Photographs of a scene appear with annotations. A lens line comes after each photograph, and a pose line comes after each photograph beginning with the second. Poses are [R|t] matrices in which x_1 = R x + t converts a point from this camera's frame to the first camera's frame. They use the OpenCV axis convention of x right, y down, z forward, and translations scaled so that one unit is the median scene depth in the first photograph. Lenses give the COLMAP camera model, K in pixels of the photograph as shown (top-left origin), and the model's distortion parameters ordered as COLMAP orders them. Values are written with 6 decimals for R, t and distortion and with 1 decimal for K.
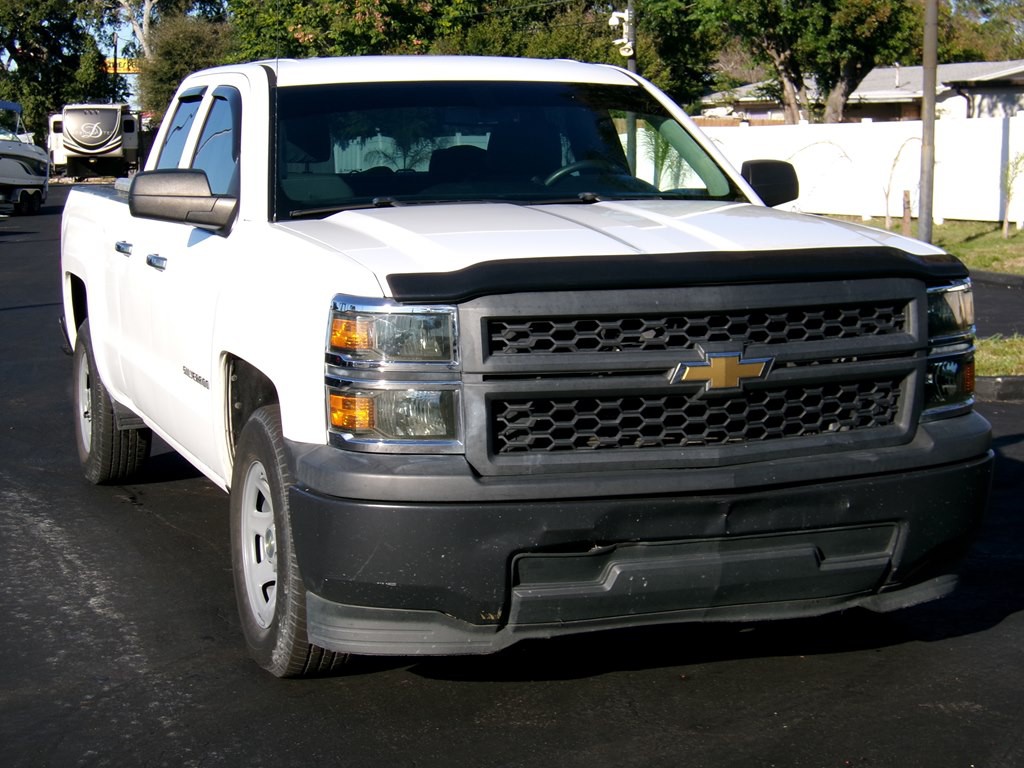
lens RADIAL K [[1952.5, 0, 530.0], [0, 1952.5, 373.8], [0, 0, 1]] dist [-0.121748, 0.000000]
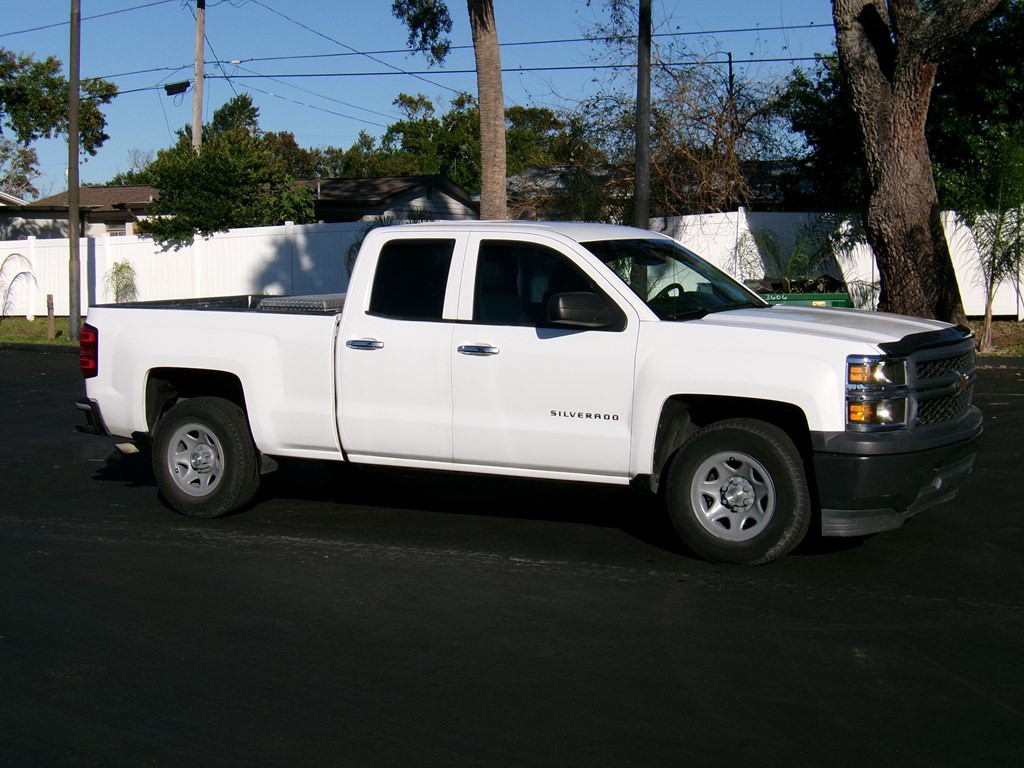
lens RADIAL K [[1569.2, 0, 501.2], [0, 1569.2, 399.9], [0, 0, 1]] dist [-0.122955, 0.000000]
pose [[0.778620, -0.062875, 0.624338, -1.119573], [0.077098, 0.997014, 0.004255, -0.023813], [-0.622741, 0.044822, 0.781143, -0.016787]]
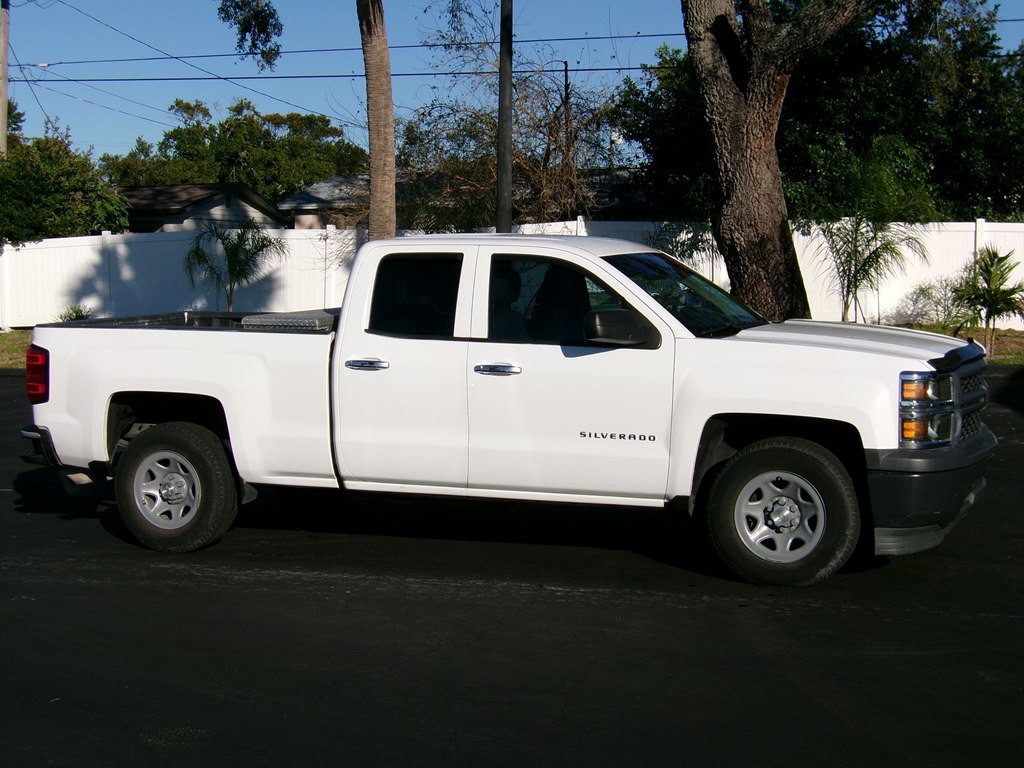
lens RADIAL K [[1569.2, 0, 509.7], [0, 1569.2, 409.2], [0, 0, 1]] dist [-0.122955, 0.000000]
pose [[0.669025, -0.075549, 0.739390, -1.248524], [0.091568, 0.995620, 0.018875, -0.056070], [-0.737578, 0.055077, 0.673013, 0.191796]]
